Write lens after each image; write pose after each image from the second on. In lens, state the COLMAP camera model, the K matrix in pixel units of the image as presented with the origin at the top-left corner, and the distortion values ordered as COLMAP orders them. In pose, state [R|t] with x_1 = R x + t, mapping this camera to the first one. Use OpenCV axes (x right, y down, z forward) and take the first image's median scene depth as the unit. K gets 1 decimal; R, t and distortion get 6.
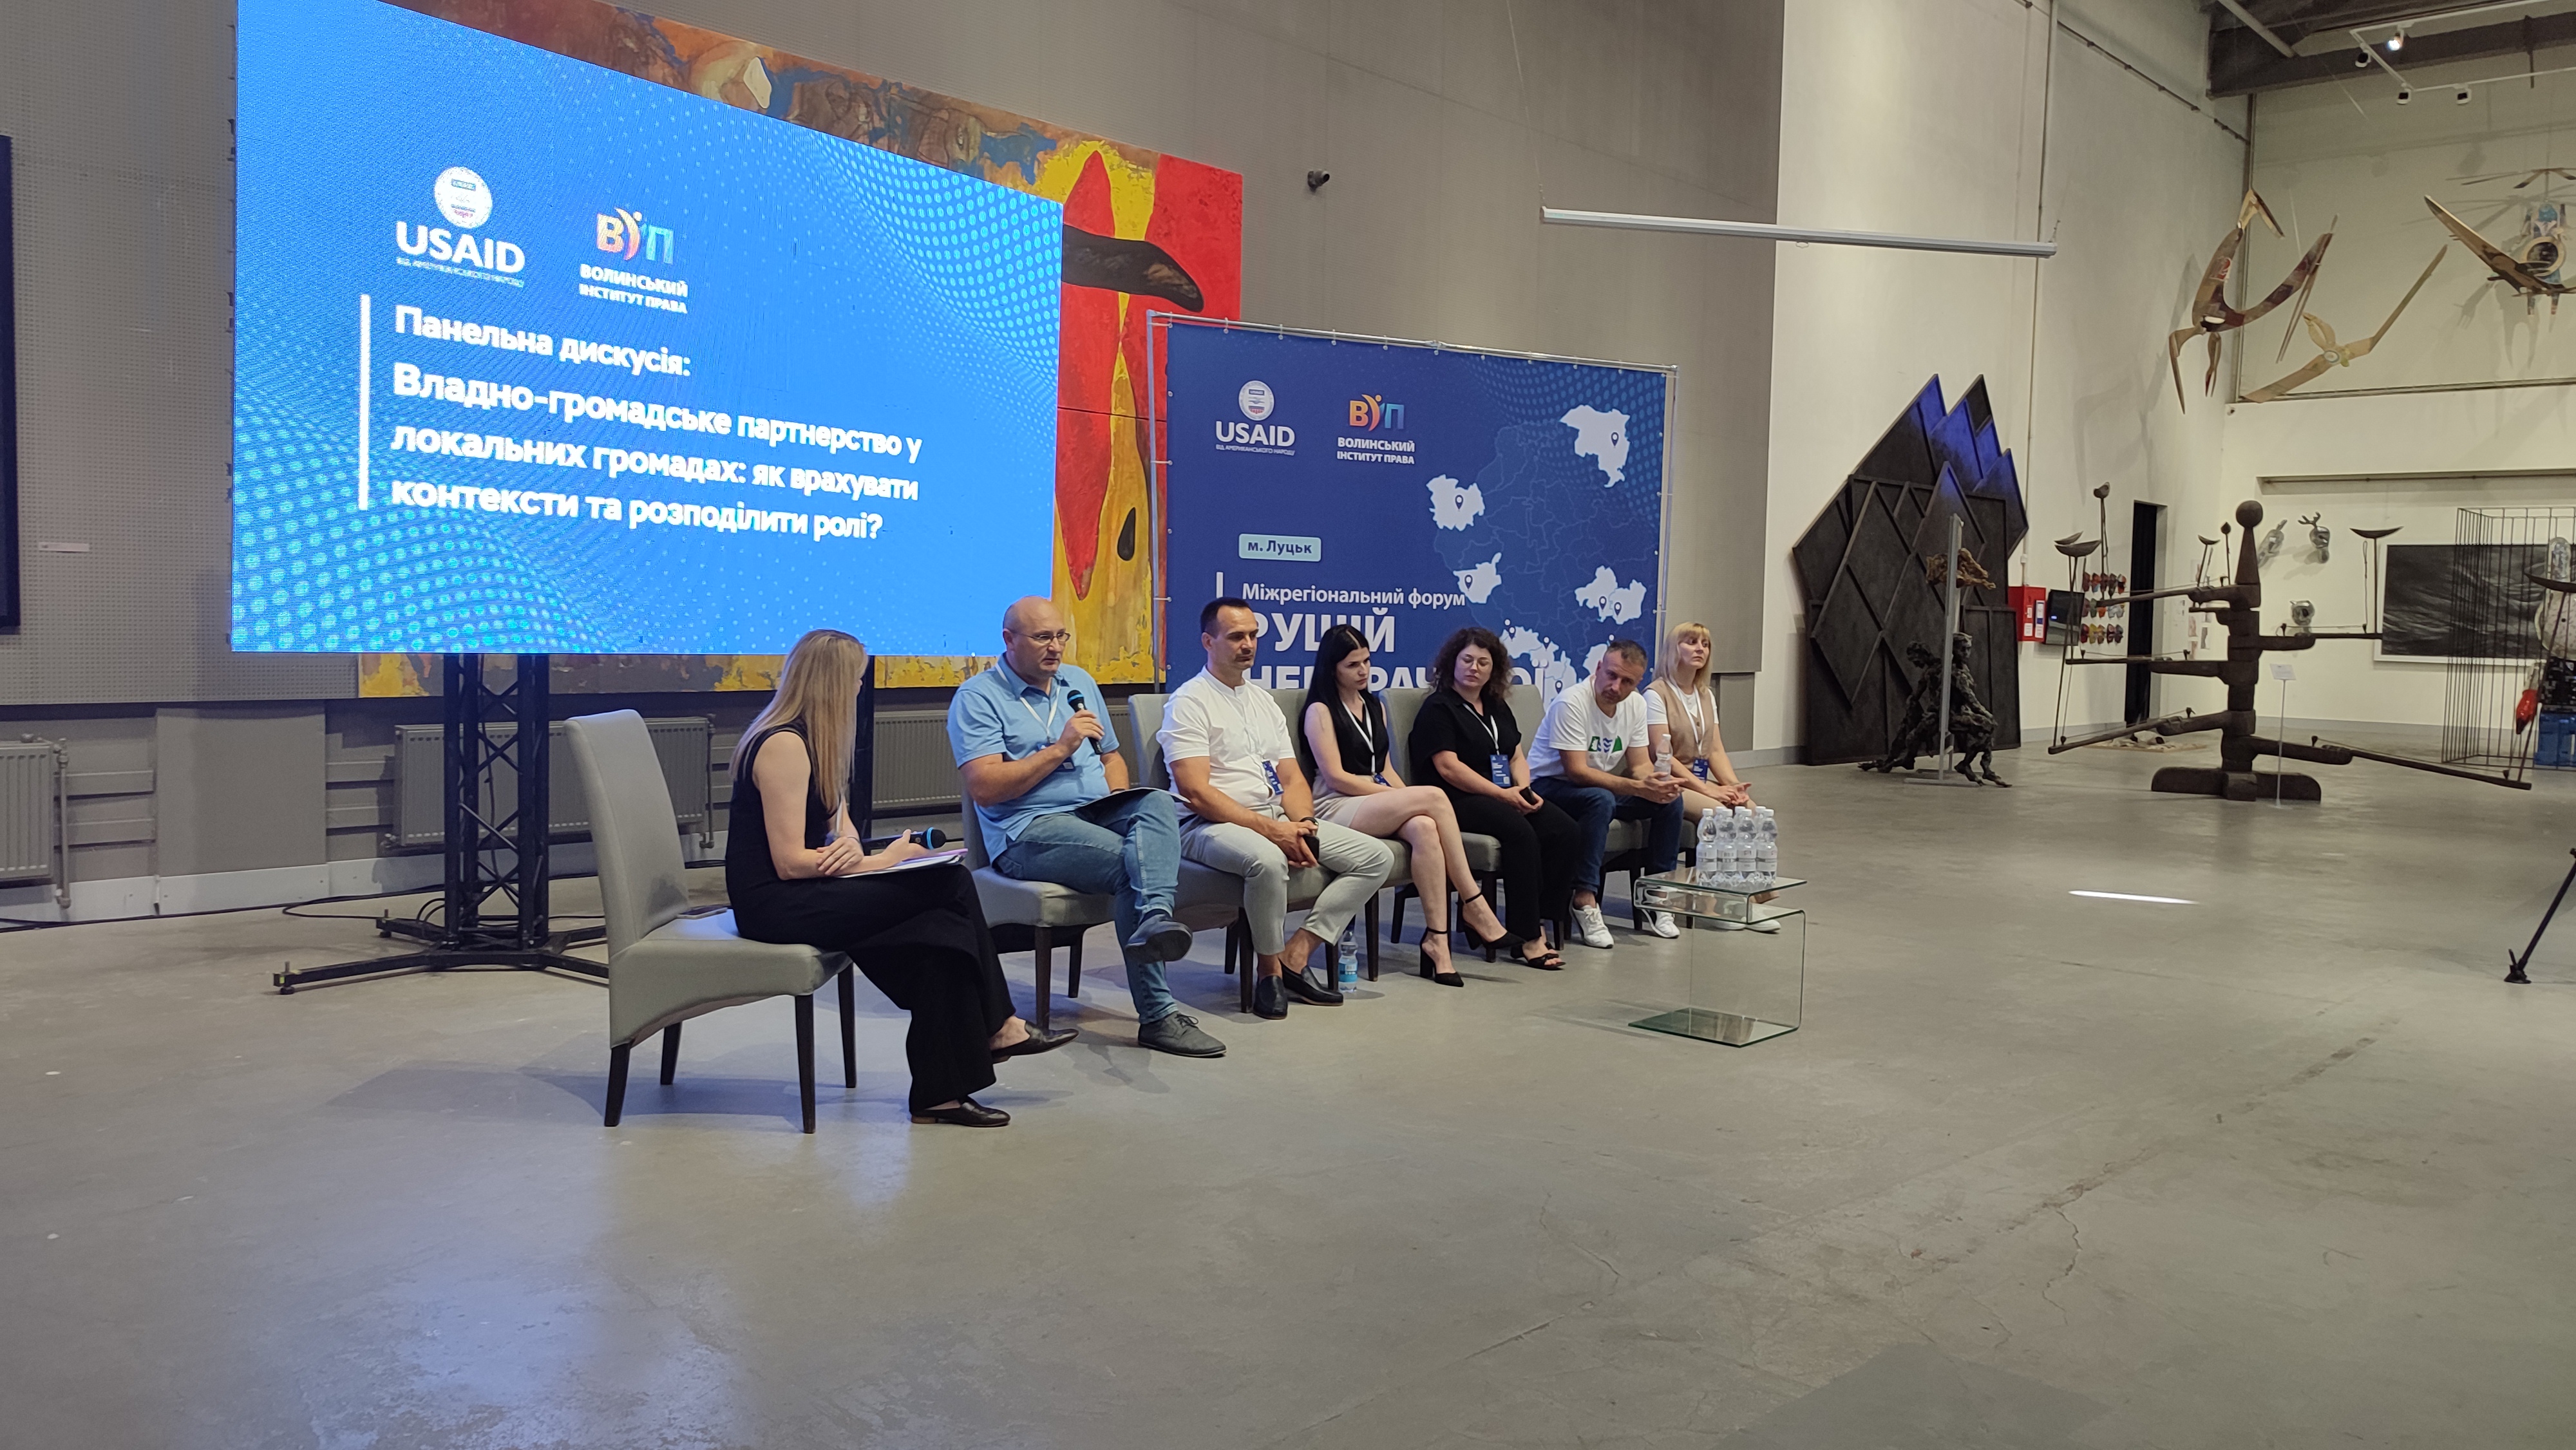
lens RADIAL K [[1855.3, 0, 1271.3], [0, 1855.3, 732.4], [0, 0, 1]] dist [0.015760, -0.011058]
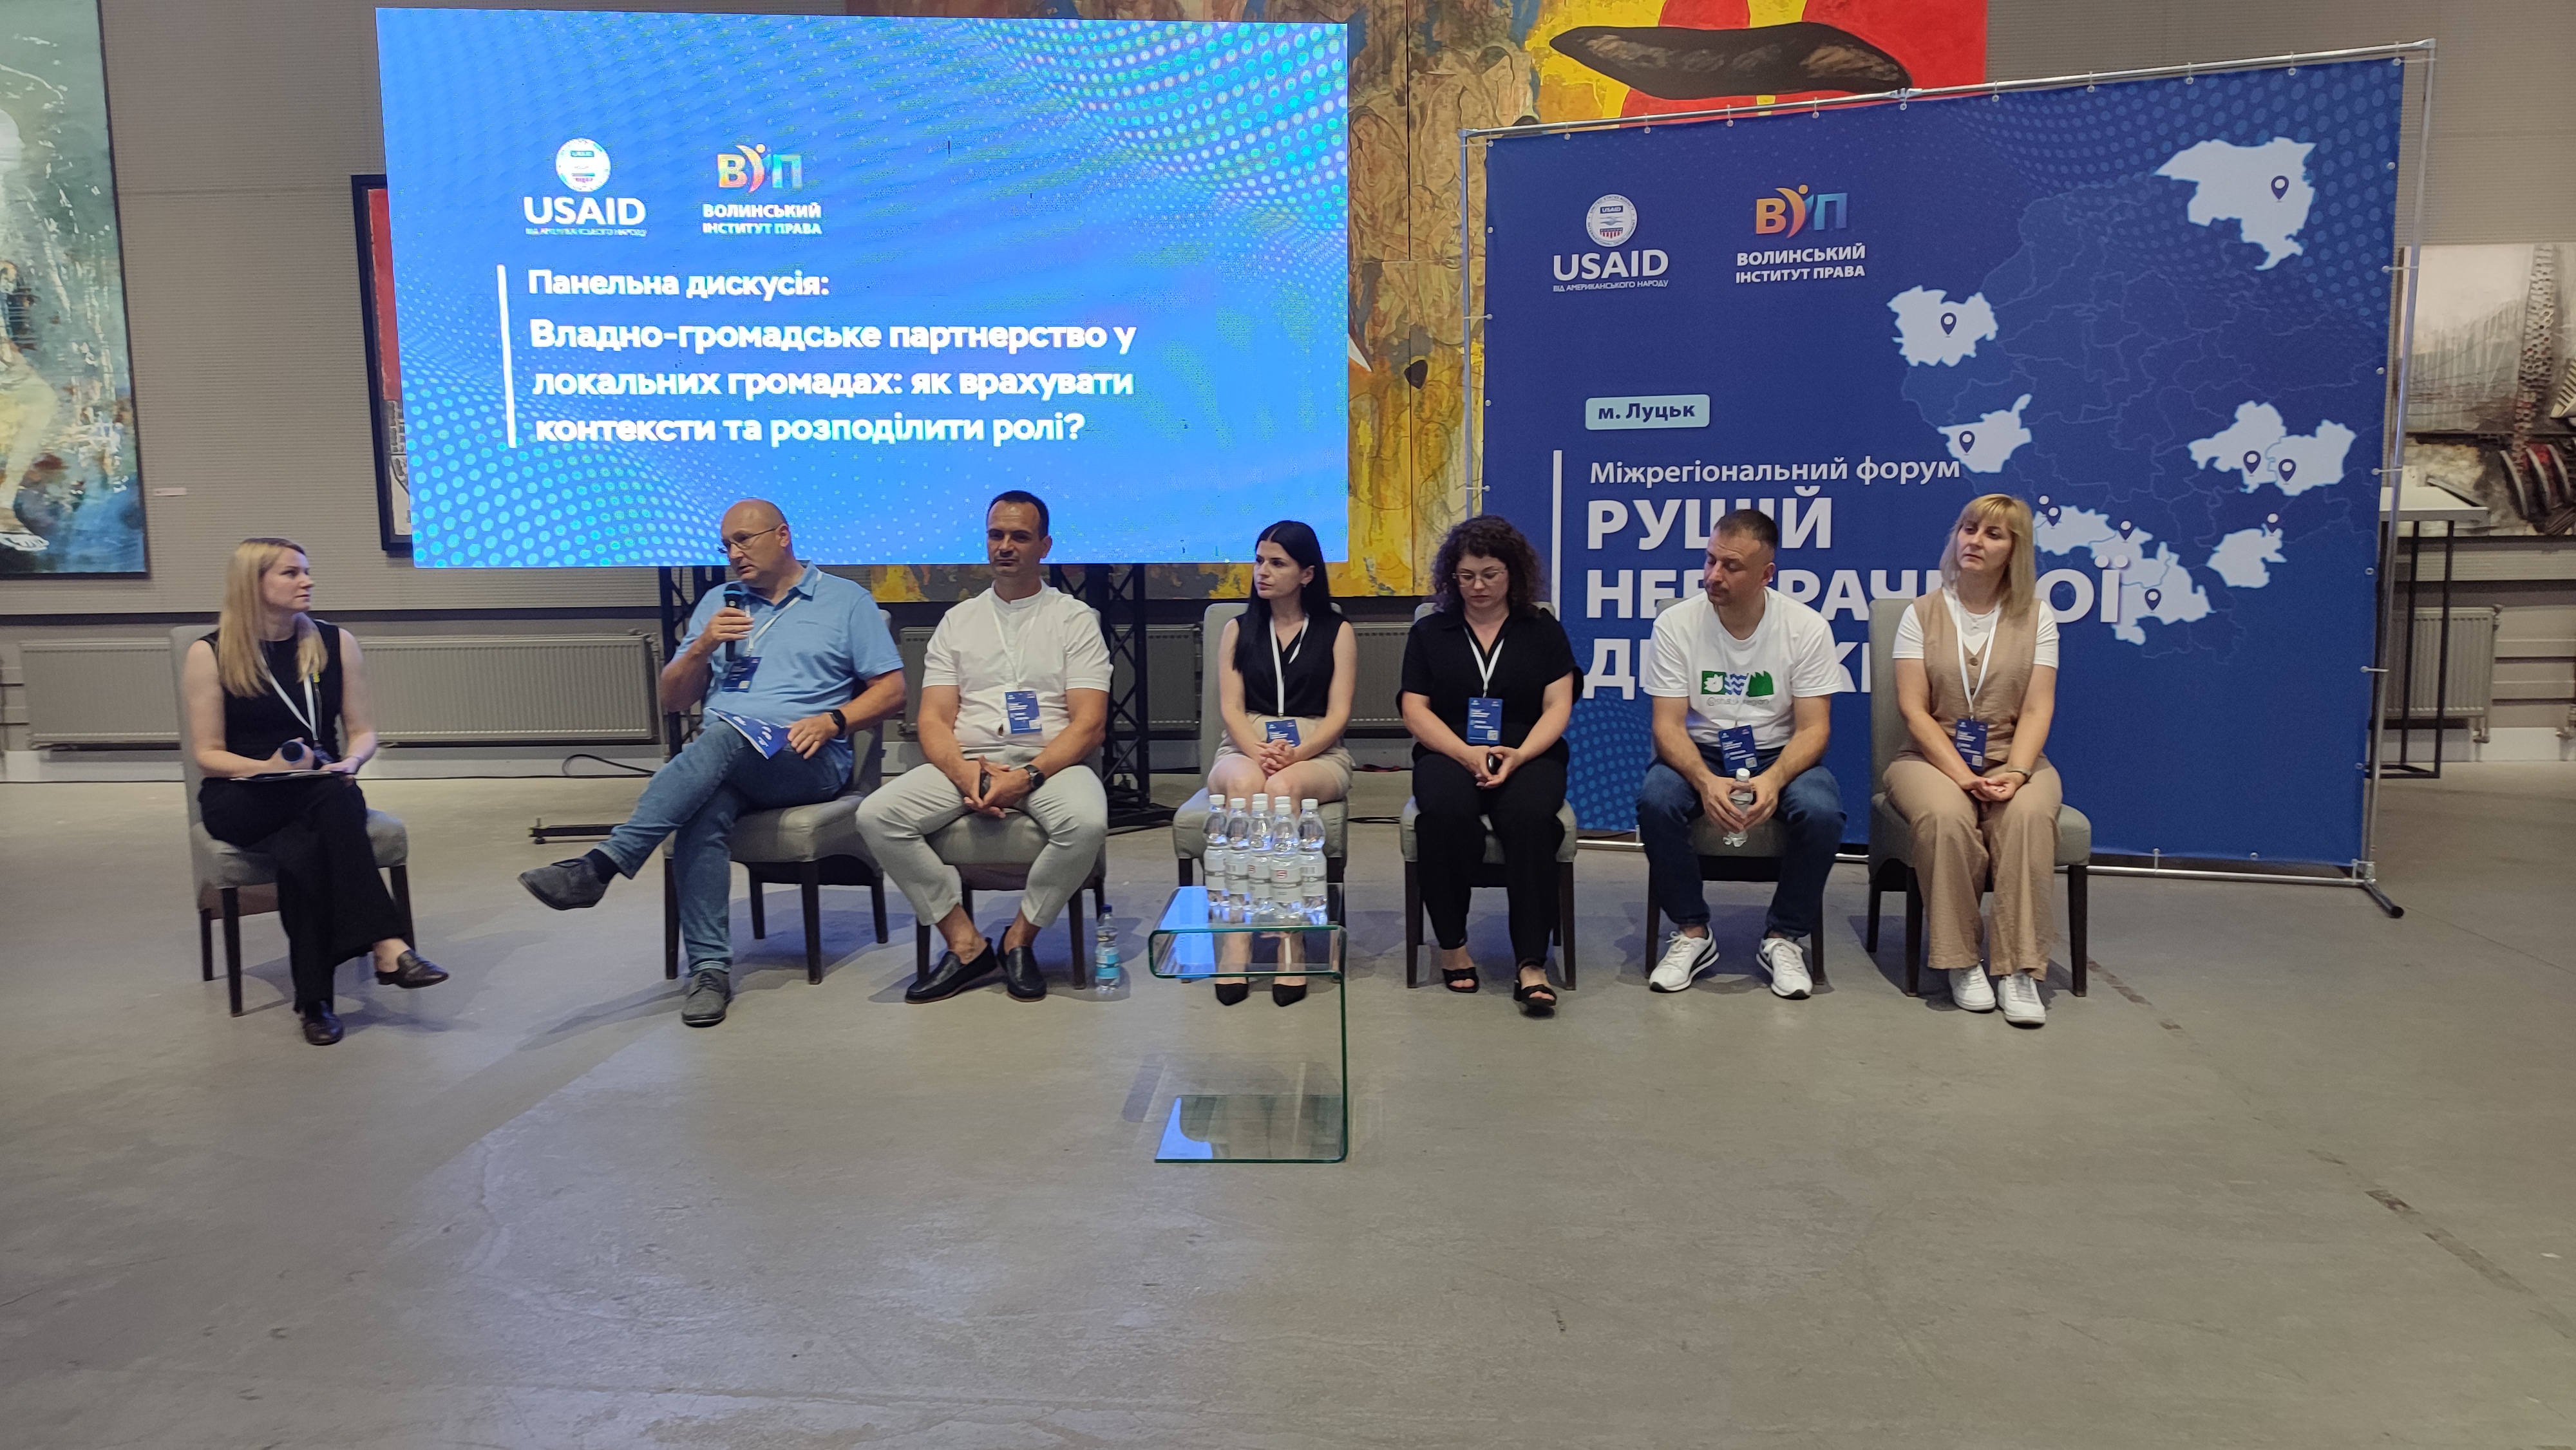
lens RADIAL K [[1855.3, 0, 1276.9], [0, 1855.3, 721.8], [0, 0, 1]] dist [0.015760, -0.011058]
pose [[0.646691, 0.057063, -0.760615, 0.572017], [-0.019094, 0.998096, 0.058645, -0.017918], [0.762513, -0.023402, 0.646549, 0.458364]]
